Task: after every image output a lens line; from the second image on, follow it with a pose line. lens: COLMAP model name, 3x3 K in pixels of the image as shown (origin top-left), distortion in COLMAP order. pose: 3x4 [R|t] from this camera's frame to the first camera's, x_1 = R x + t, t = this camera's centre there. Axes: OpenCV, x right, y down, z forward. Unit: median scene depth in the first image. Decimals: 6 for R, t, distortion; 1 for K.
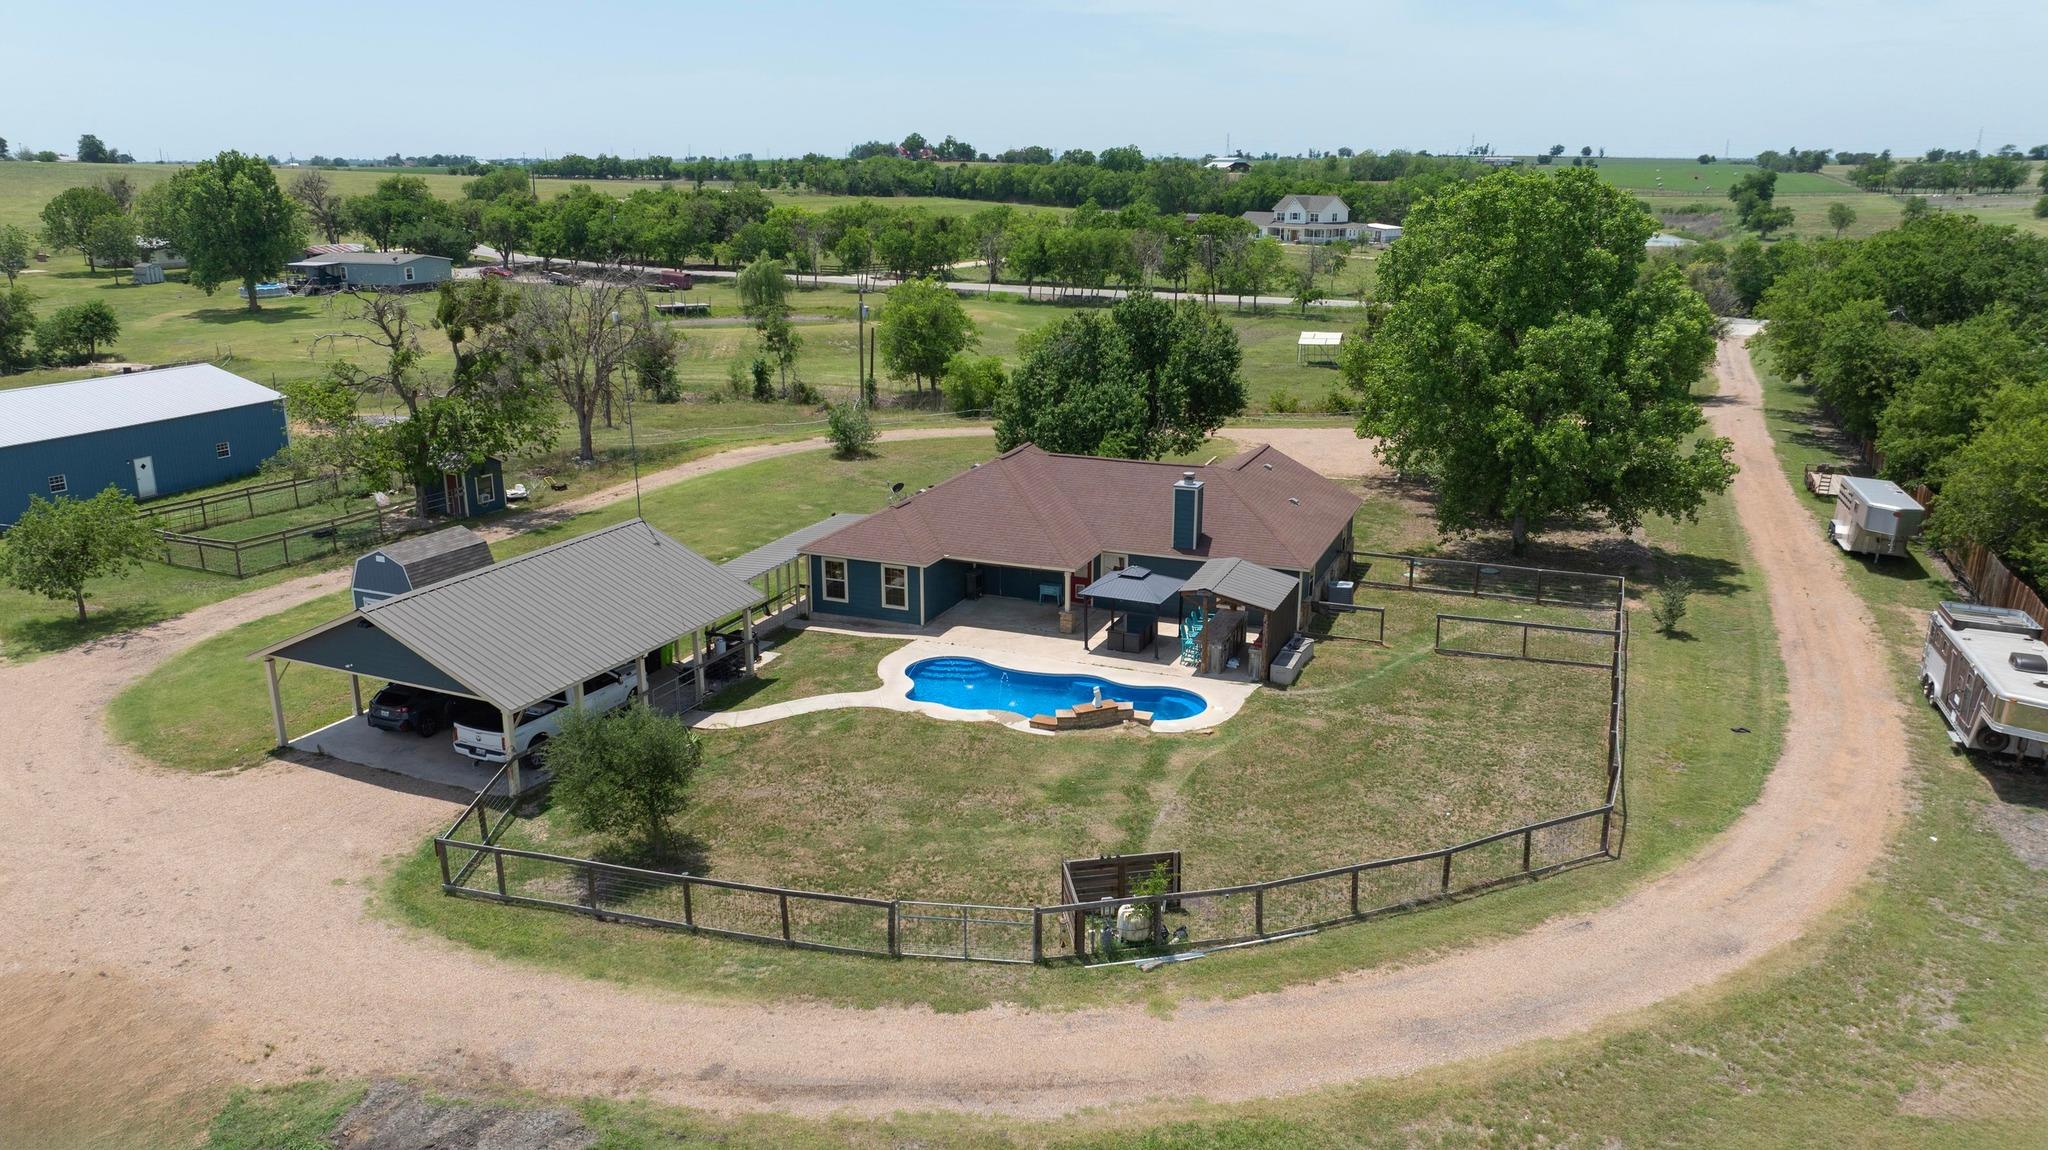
lens RADIAL K [[1448.0, 0, 1027.3], [0, 1448.0, 573.7], [0, 0, 1]] dist [-0.046959, 0.044289]
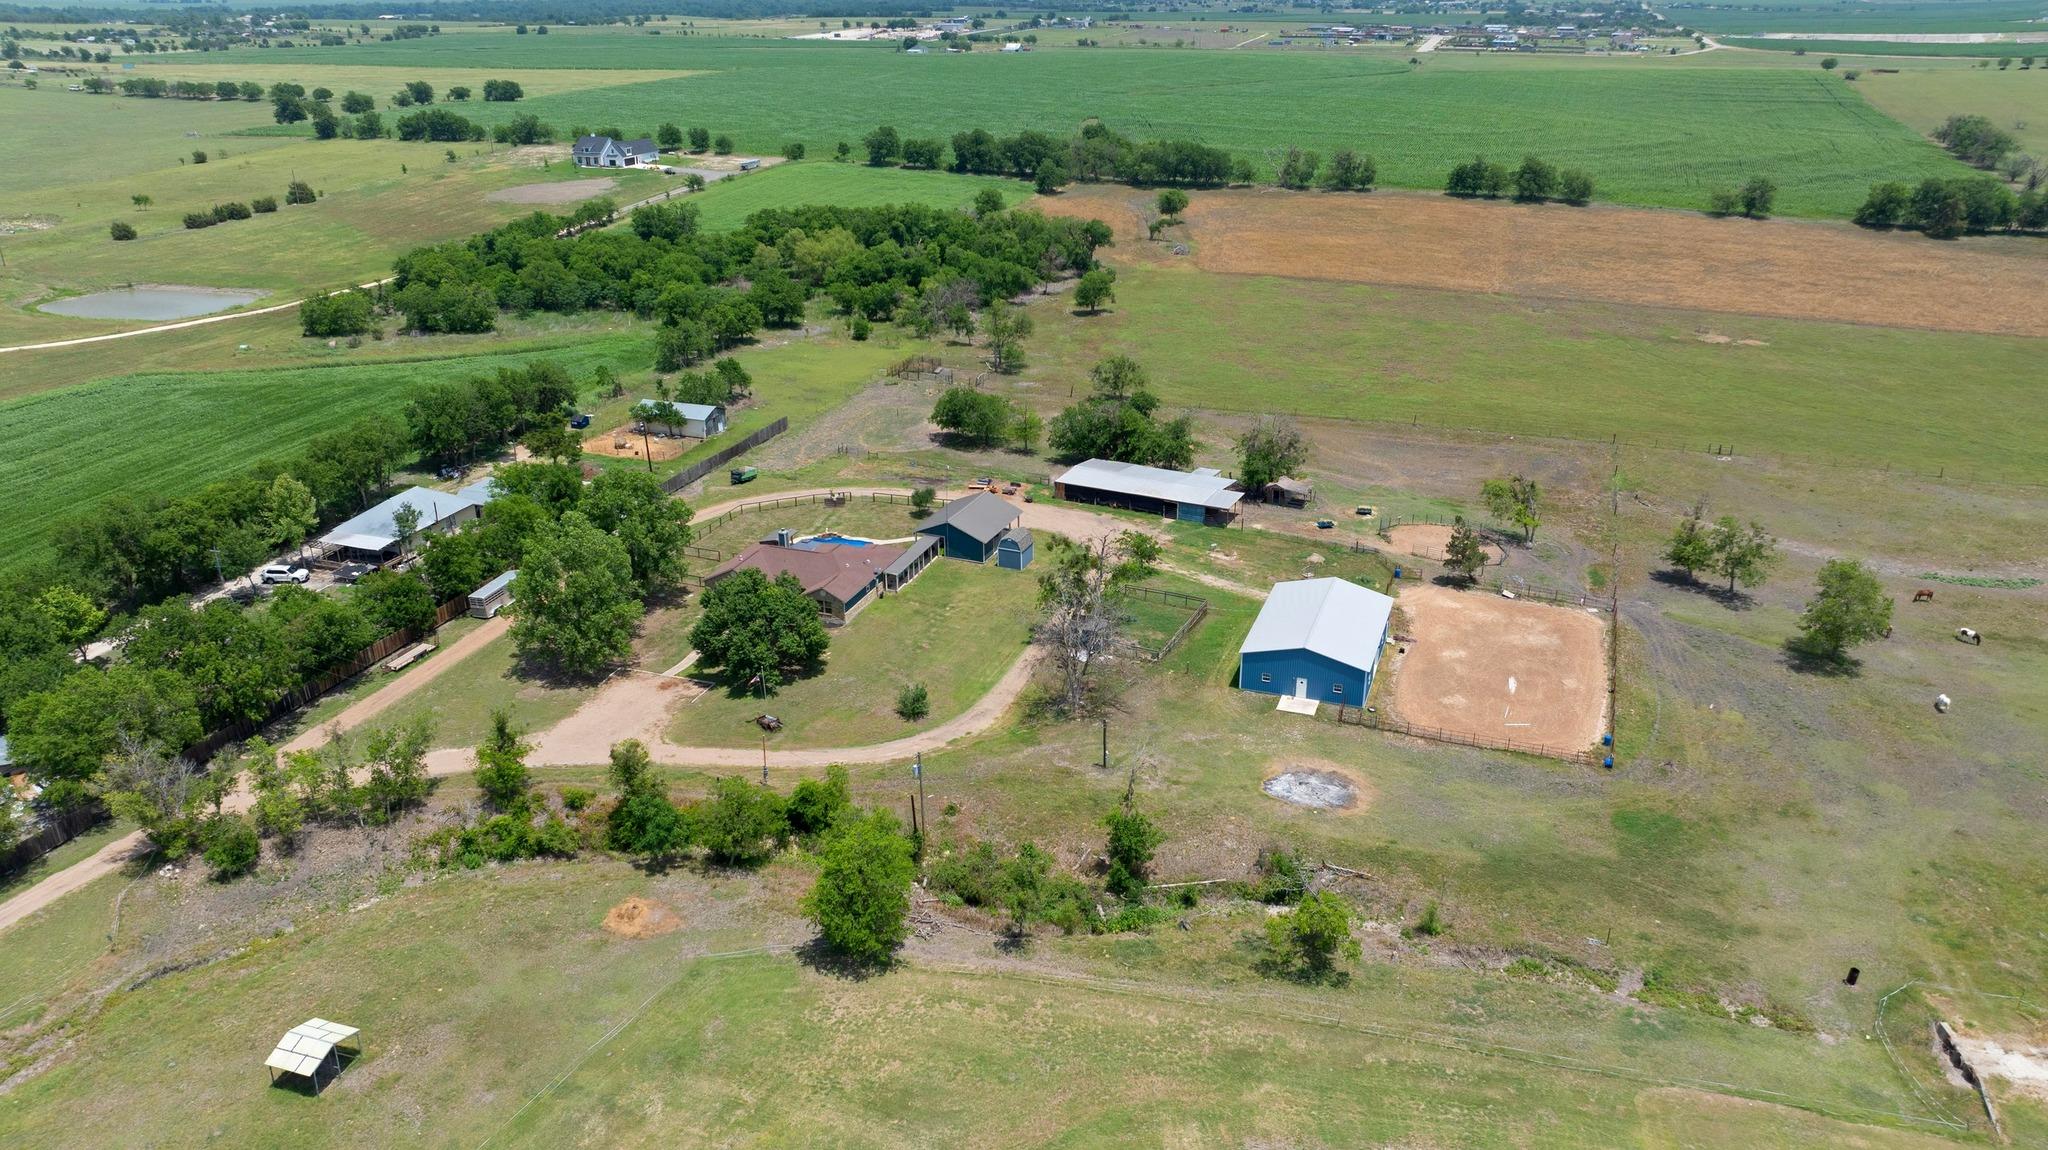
lens RADIAL K [[1448.0, 0, 1027.3], [0, 1448.0, 573.7], [0, 0, 1]] dist [-0.046959, 0.044289]
pose [[-0.999641, 0.014083, -0.022795, -0.411215], [-0.002963, 0.787413, 0.616419, -2.294390], [0.026630, 0.616265, -0.787088, 4.191571]]
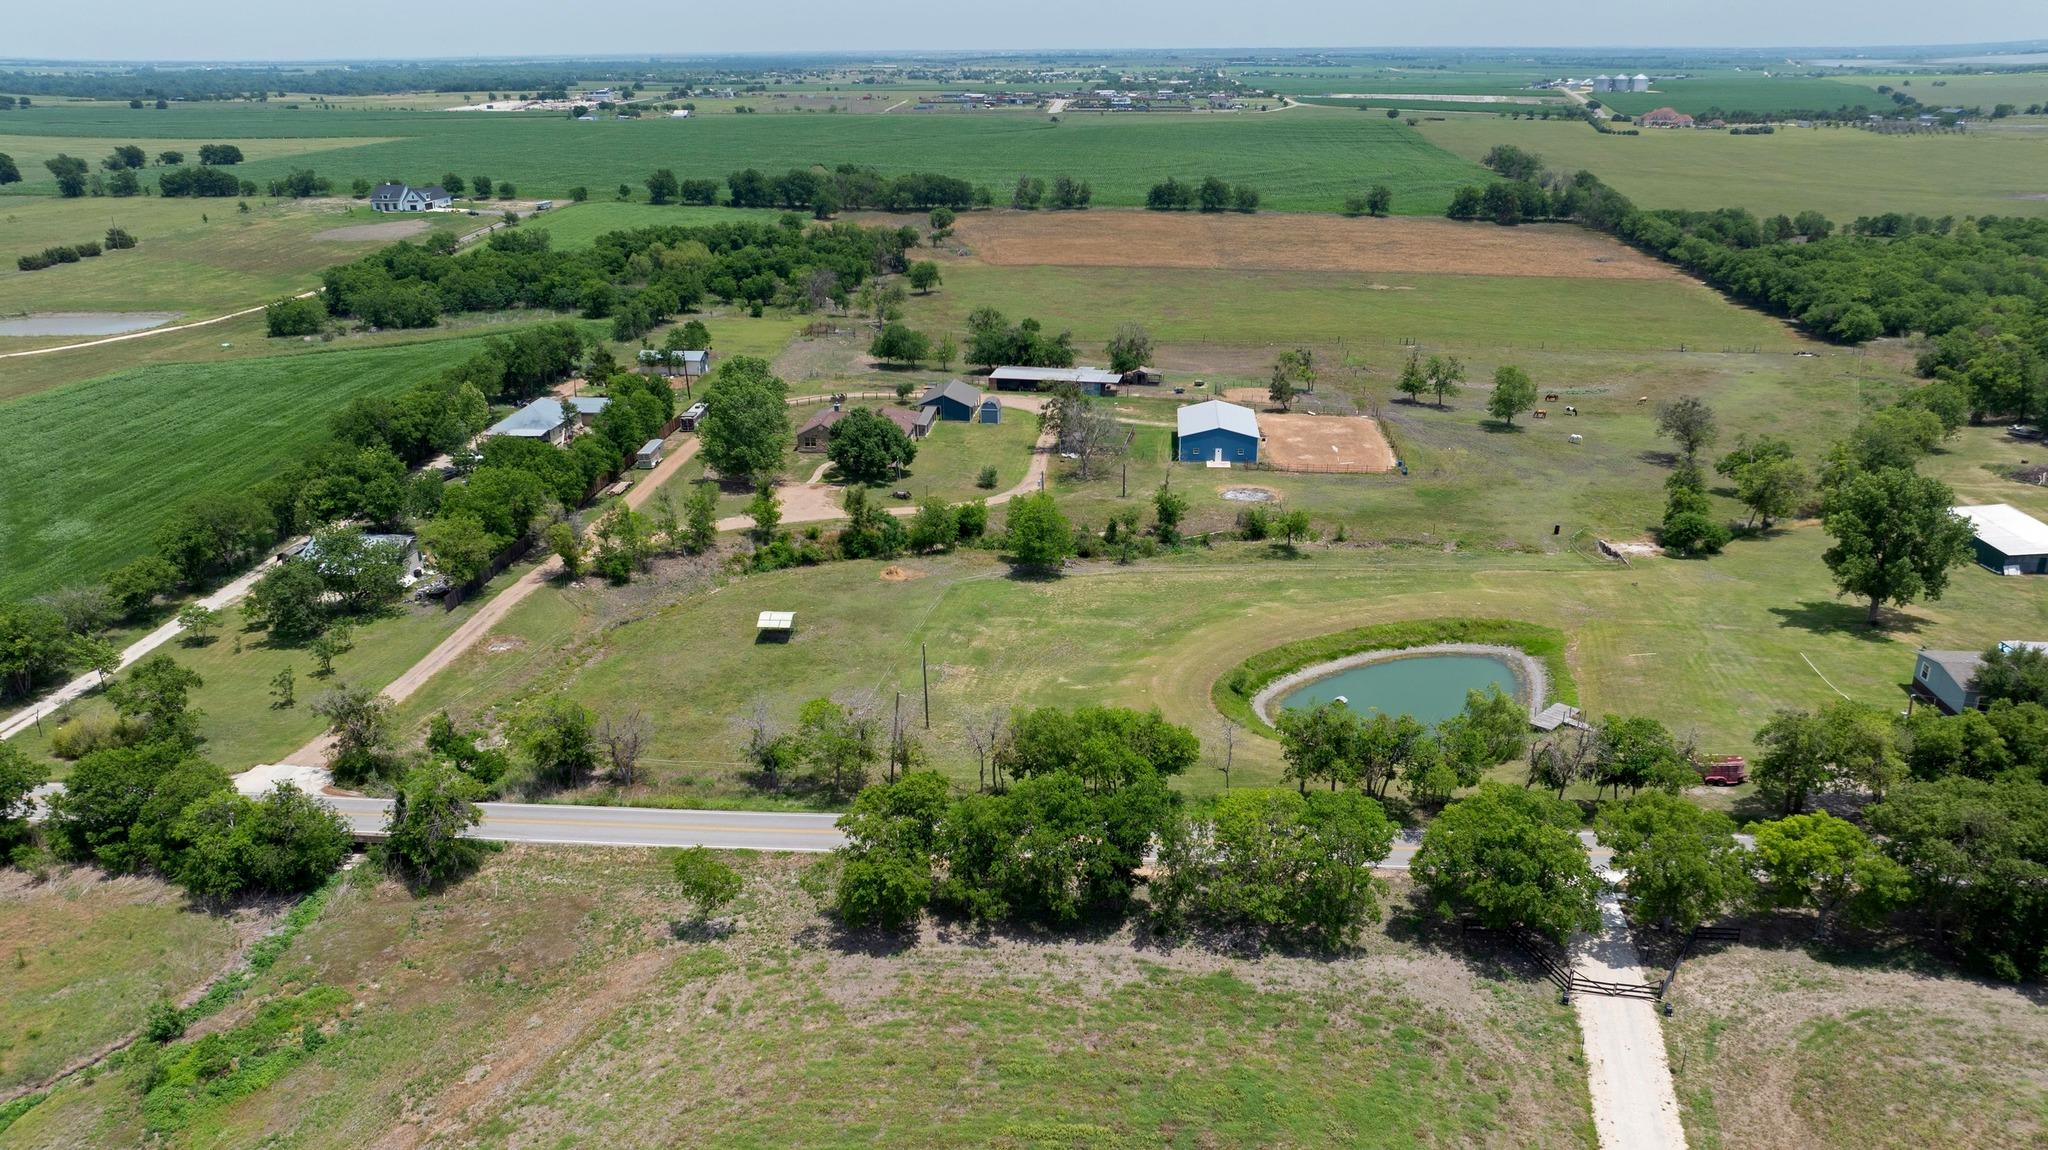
lens RADIAL K [[1448.0, 0, 1027.3], [0, 1448.0, 573.7], [0, 0, 1]] dist [-0.046959, 0.044289]
pose [[-0.958033, 0.101179, -0.268208, 0.948609], [-0.072856, 0.818971, 0.569191, -2.642694], [0.277245, 0.564844, -0.777230, 5.845746]]
